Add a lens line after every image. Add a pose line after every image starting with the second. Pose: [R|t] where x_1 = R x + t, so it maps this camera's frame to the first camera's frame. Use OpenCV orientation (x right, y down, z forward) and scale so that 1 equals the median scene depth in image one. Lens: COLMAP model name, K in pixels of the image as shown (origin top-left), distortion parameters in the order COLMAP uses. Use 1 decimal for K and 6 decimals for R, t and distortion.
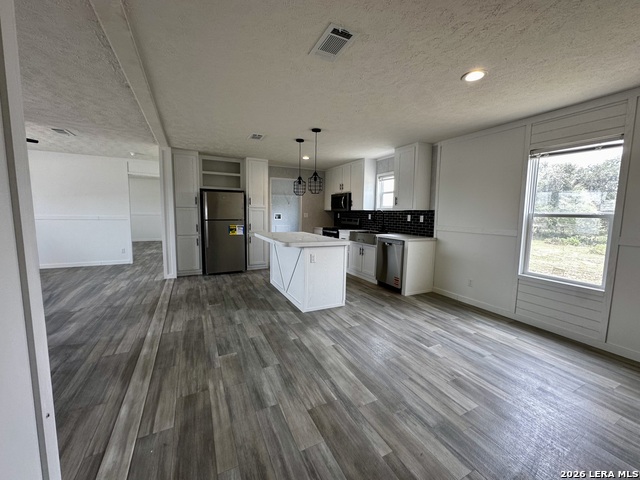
lens RADIAL K [[256.5, 0, 318.1], [0, 256.5, 236.2], [0, 0, 1]] dist [-0.003491, 0.000293]
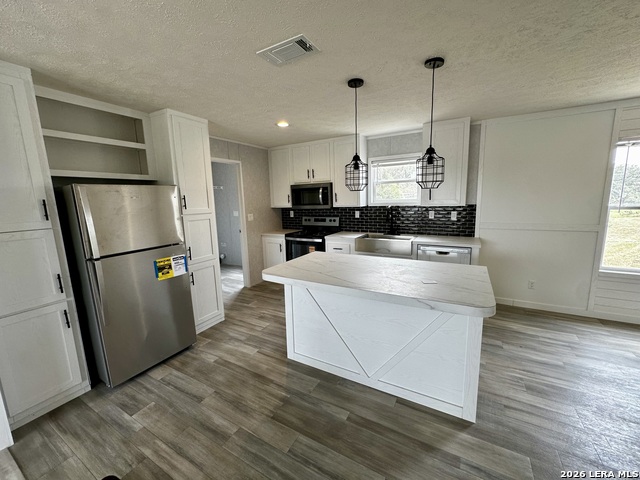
lens RADIAL K [[256.5, 0, 319.5], [0, 256.5, 238.6], [0, 0, 1]] dist [-0.003491, 0.000293]
pose [[0.826557, -0.128072, 0.548088, -0.382762], [0.093638, 0.991488, 0.090467, -0.102016], [-0.555009, -0.023455, 0.831514, 0.520768]]
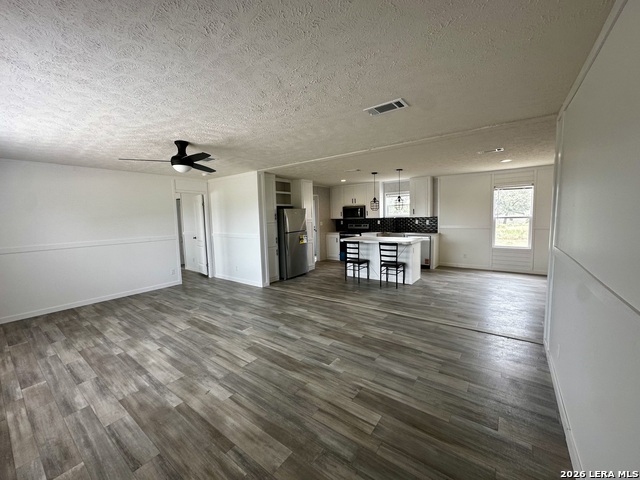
lens RADIAL K [[256.5, 0, 318.6], [0, 256.5, 240.0], [0, 0, 1]] dist [-0.003491, 0.000293]
pose [[0.890470, -0.086665, 0.446713, -0.883245], [0.085294, 0.996085, 0.023223, -0.048201], [-0.446977, 0.017423, 0.894376, -0.131215]]
